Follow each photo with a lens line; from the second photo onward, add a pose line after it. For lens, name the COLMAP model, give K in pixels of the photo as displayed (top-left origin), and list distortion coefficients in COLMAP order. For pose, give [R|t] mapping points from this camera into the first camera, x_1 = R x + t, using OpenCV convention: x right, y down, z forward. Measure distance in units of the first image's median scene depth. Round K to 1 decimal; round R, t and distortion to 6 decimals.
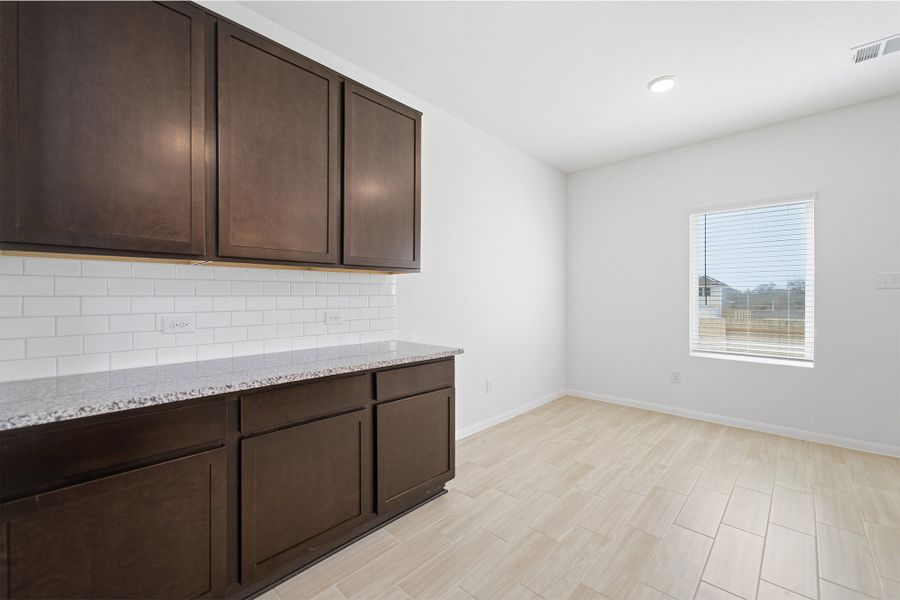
lens RADIAL K [[373.9, 0, 450.7], [0, 373.9, 295.7], [0, 0, 1]] dist [-0.000179, 0.000437]
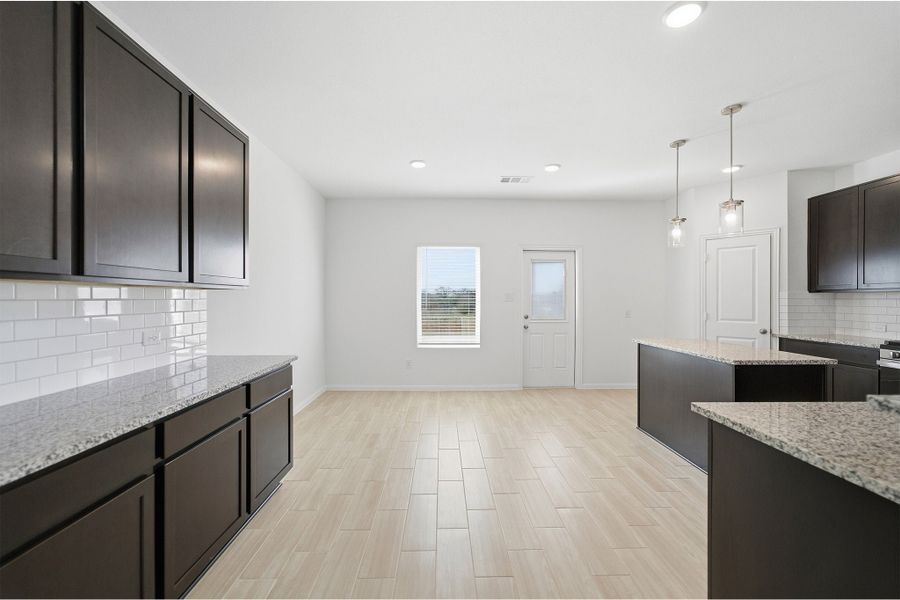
lens RADIAL K [[363.6, 0, 447.7], [0, 363.6, 302.2], [0, 0, 1]] dist [0.013927, 0.000311]
pose [[0.718379, 0.000570, 0.695652, -0.431418], [-0.006901, 0.999956, 0.006307, -0.039734], [-0.695618, -0.009331, 0.718352, -0.146630]]
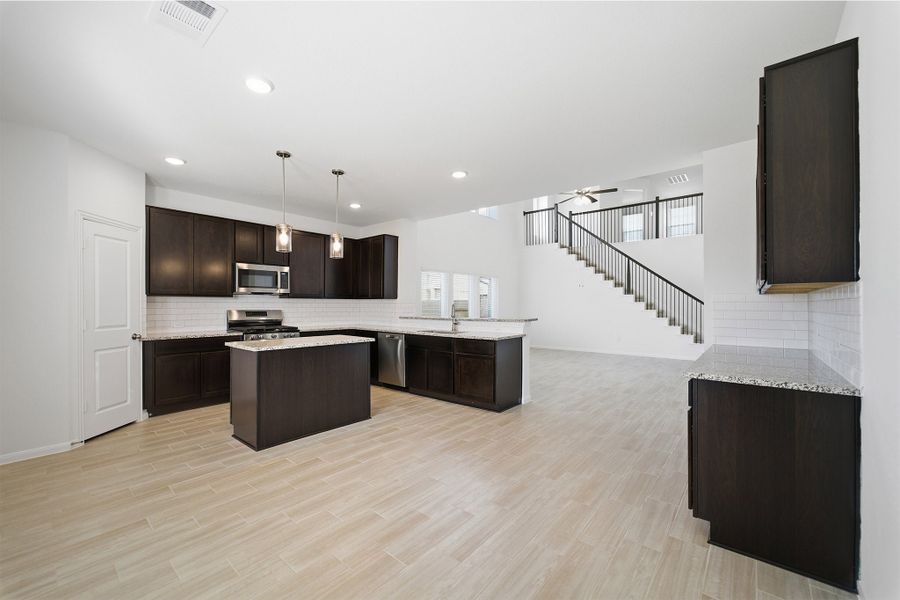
lens RADIAL K [[363.6, 0, 447.7], [0, 363.6, 302.2], [0, 0, 1]] dist [0.013927, 0.000311]
pose [[-0.998955, 0.002119, -0.045657, 0.644774], [0.002766, 0.999896, -0.014125, -0.023504], [0.045623, -0.014236, -0.998857, 1.879714]]
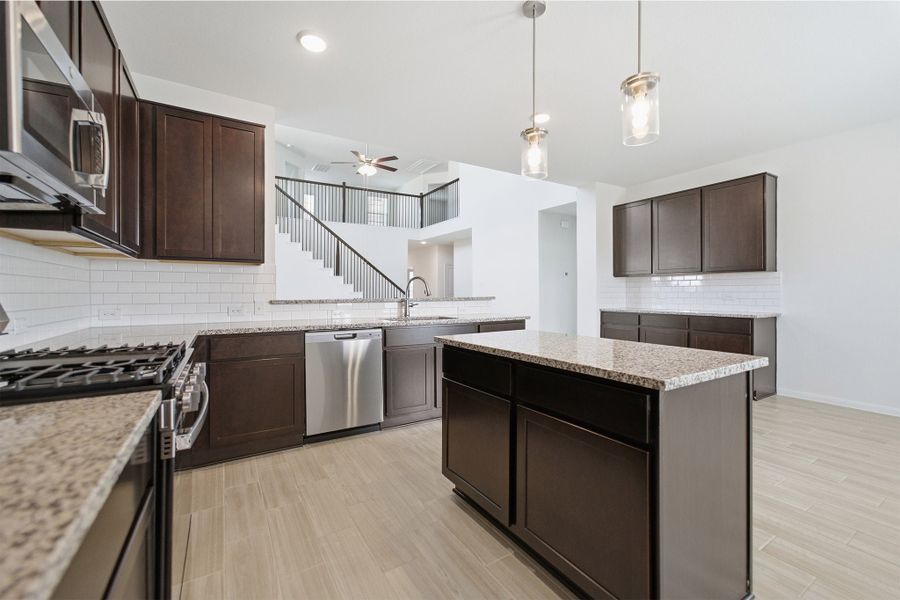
lens RADIAL K [[374.5, 0, 449.2], [0, 374.5, 291.0], [0, 0, 1]] dist [-0.000065, 0.000835]
pose [[-0.270493, 0.002510, -0.962719, 2.058088], [0.009496, 0.999955, -0.000061, 0.015466], [0.962675, -0.009158, -0.270505, 0.121371]]
